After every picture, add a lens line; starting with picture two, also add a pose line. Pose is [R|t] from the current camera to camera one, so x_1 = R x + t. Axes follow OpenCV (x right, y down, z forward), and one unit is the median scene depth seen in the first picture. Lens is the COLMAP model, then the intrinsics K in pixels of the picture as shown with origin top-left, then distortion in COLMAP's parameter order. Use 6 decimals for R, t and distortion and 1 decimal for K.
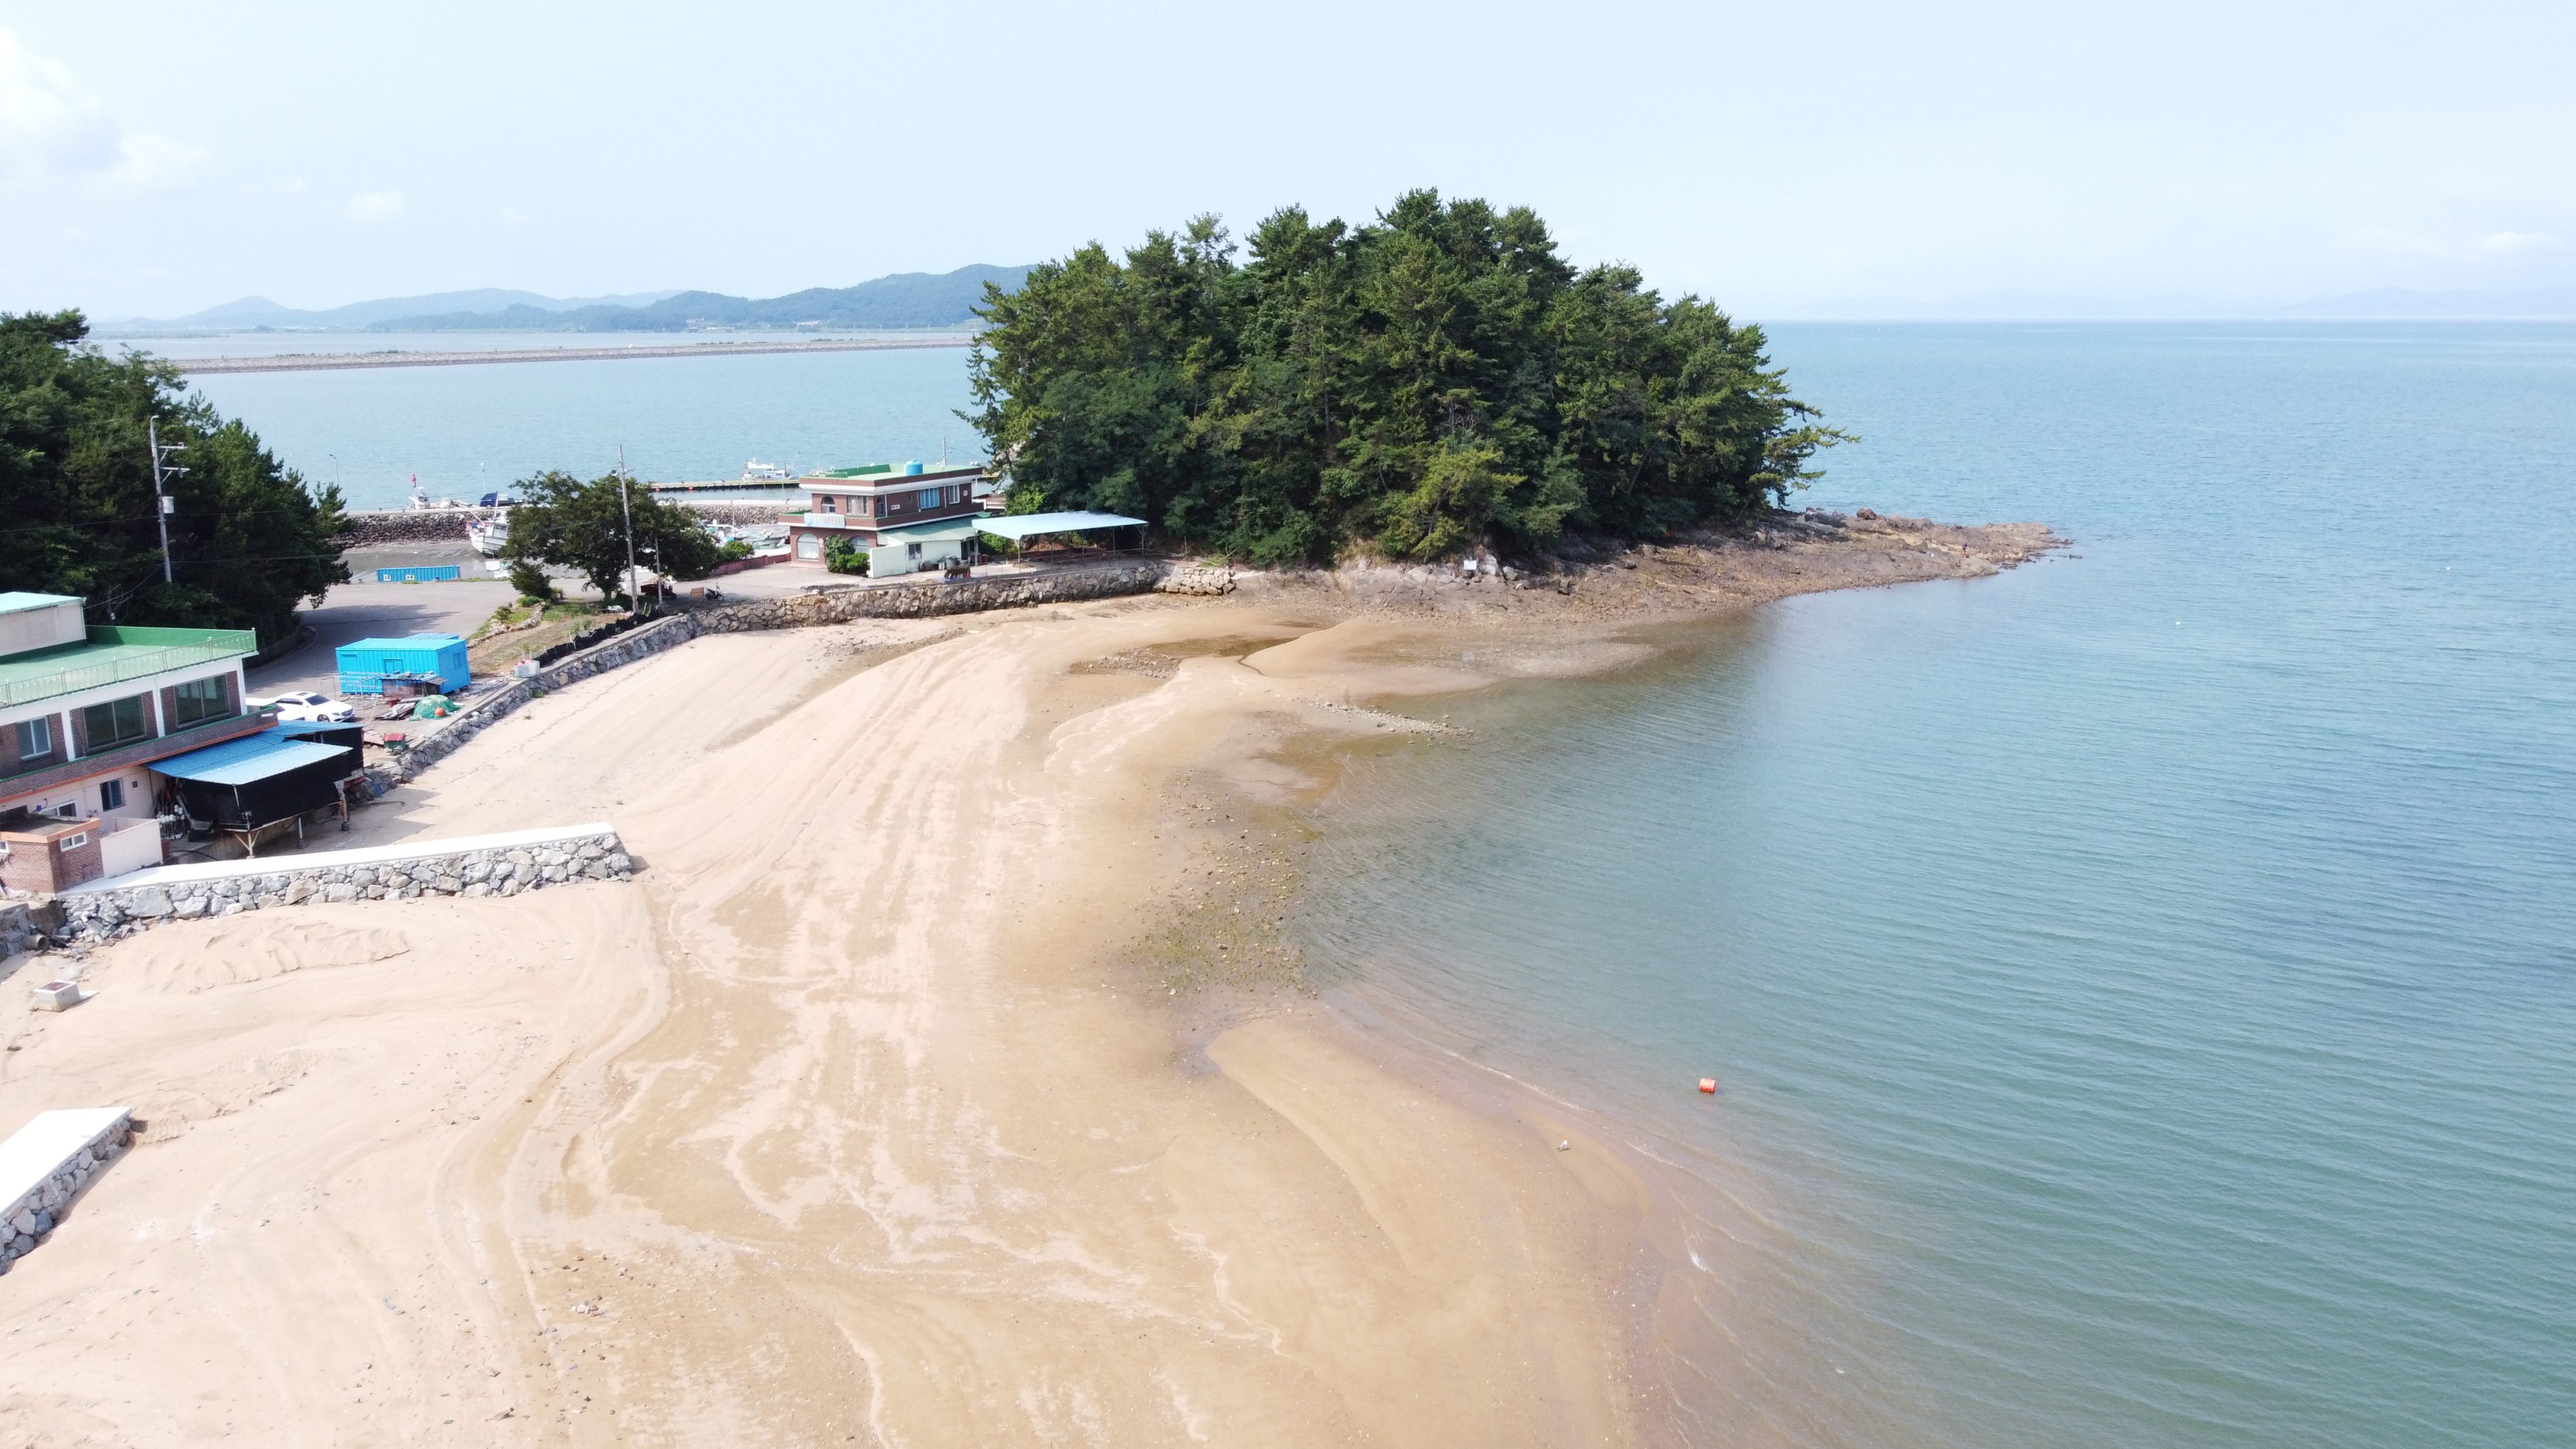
lens RADIAL K [[1969.9, 0, 1270.1], [0, 1969.9, 735.1], [0, 0, 1]] dist [-0.004854, 0.005091]
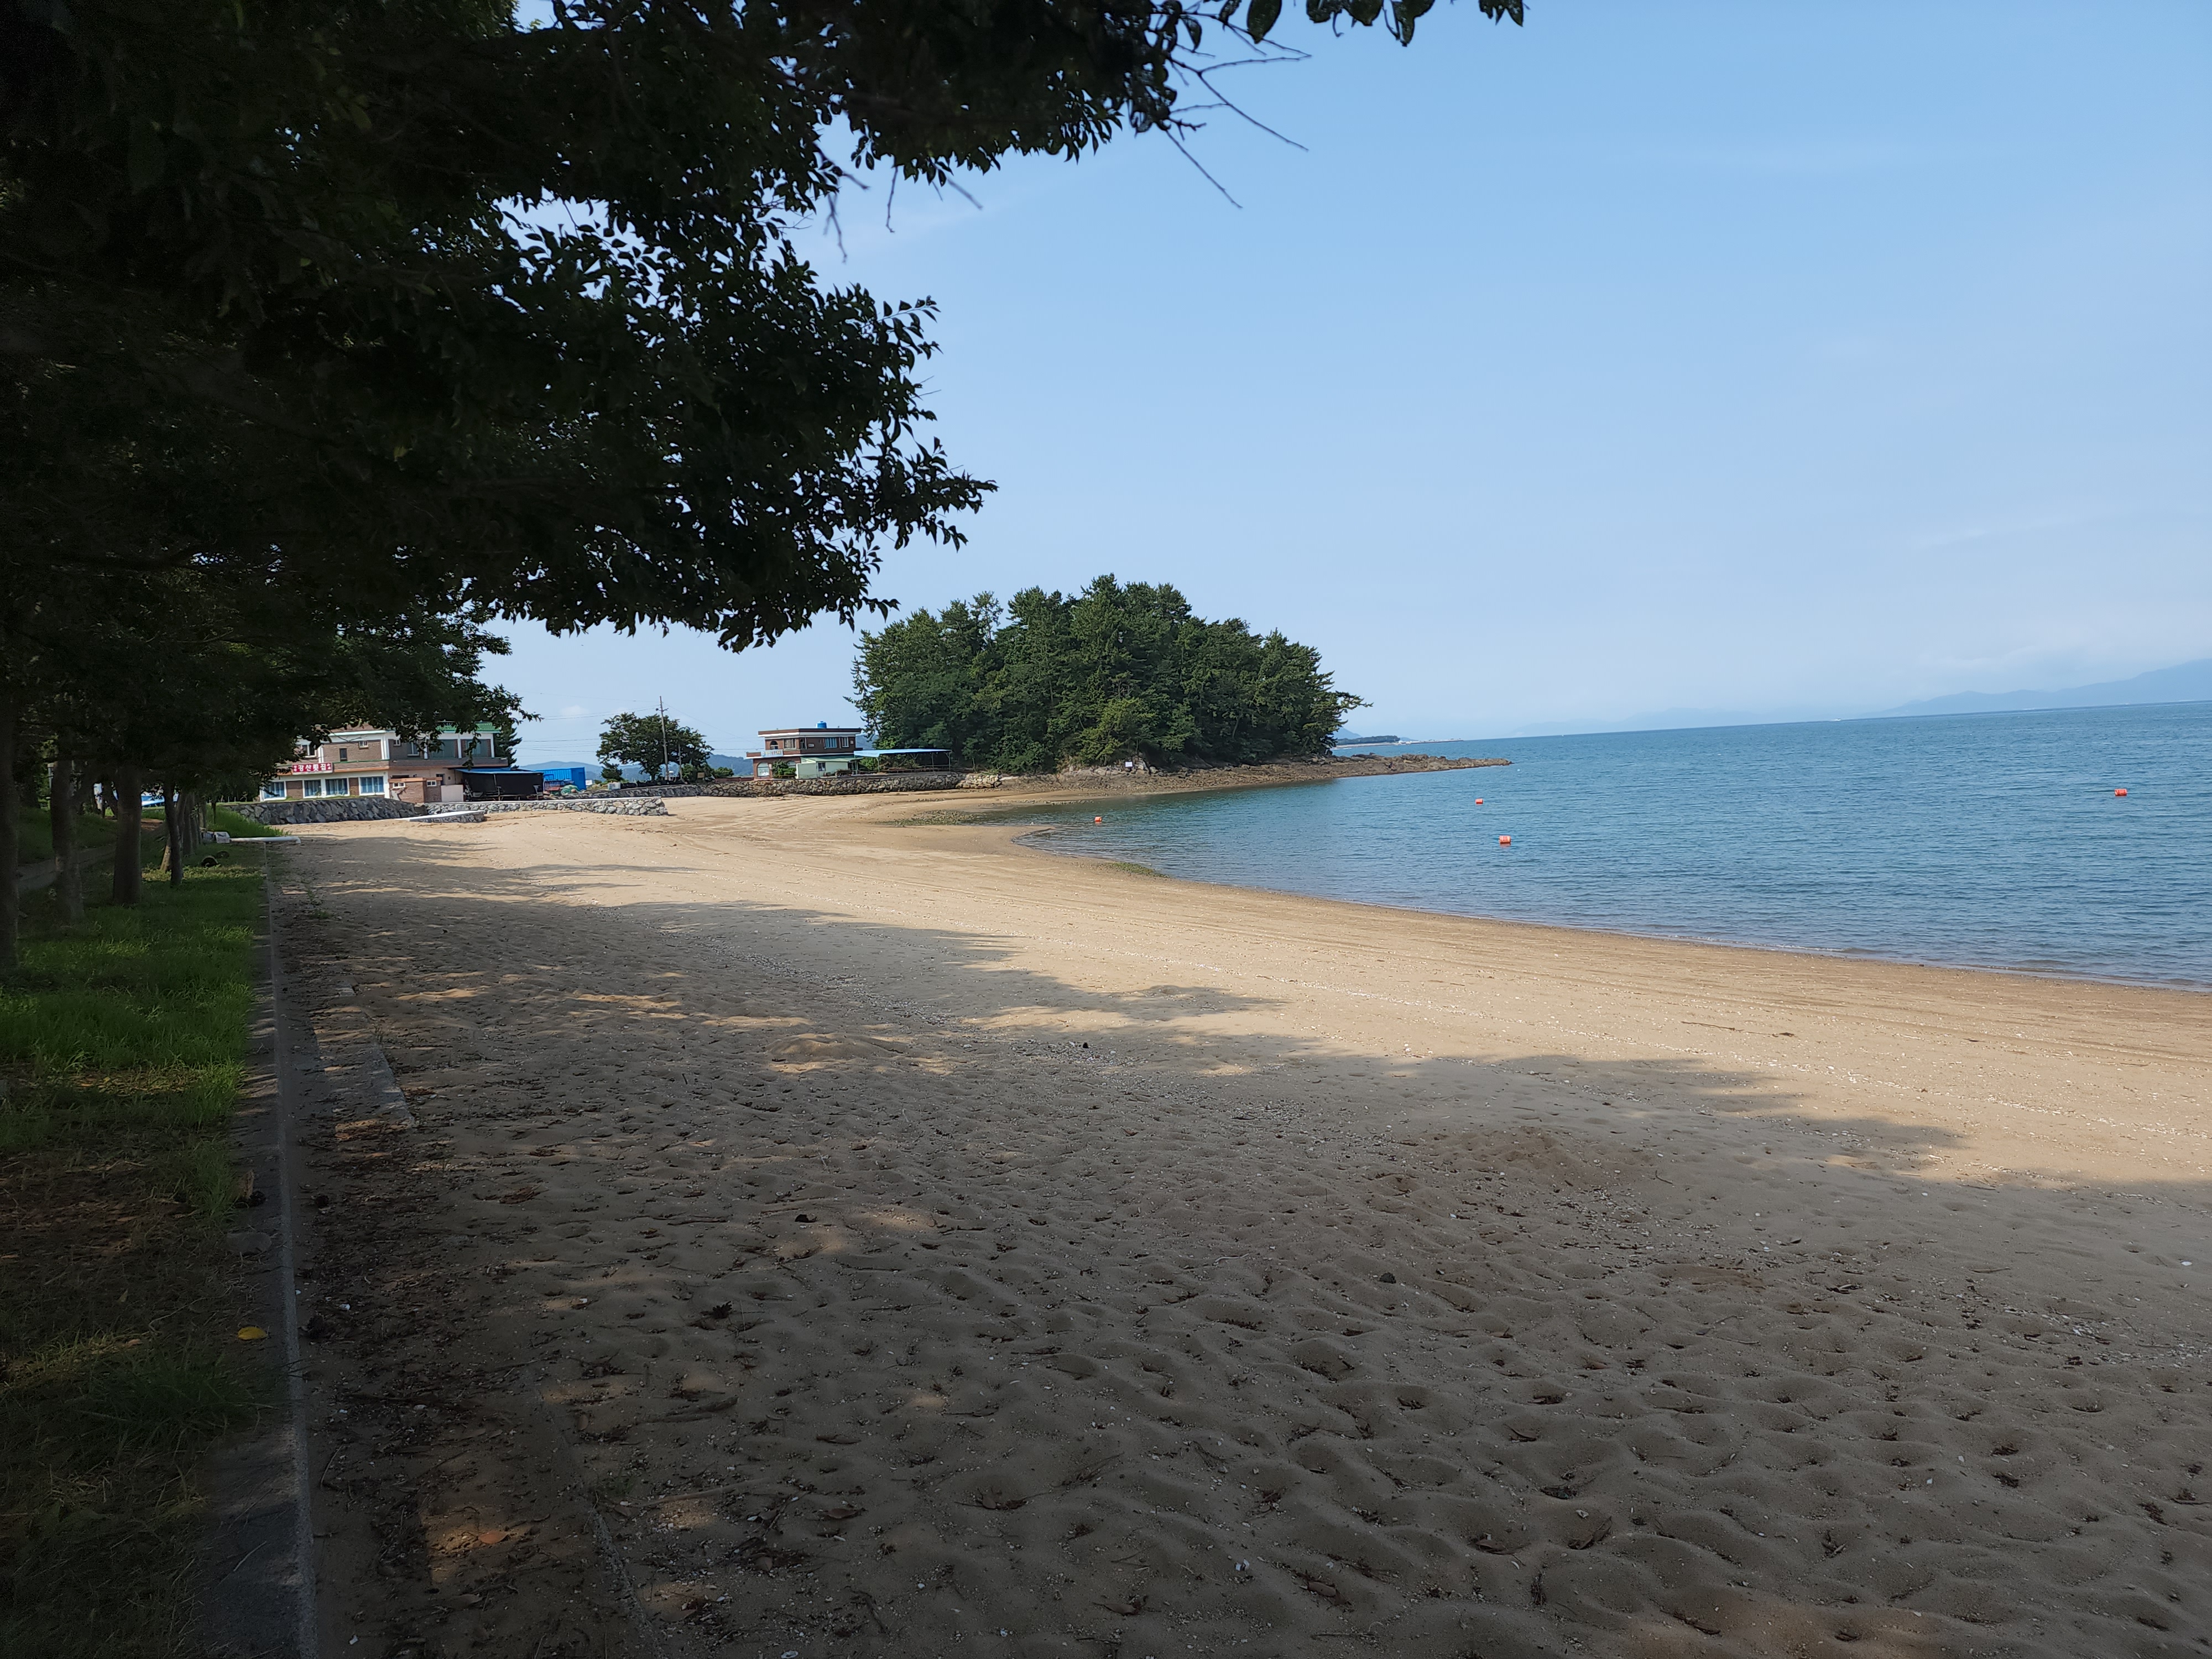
lens RADIAL K [[1466.6, 0, 1124.1], [0, 1466.6, 821.8], [0, 0, 1]] dist [0.069524, -0.002828]
pose [[0.998945, -0.045677, -0.004683, 0.098020], [0.044337, 0.986085, -0.160219, 0.176761], [0.011936, 0.159842, 0.987070, -0.316373]]
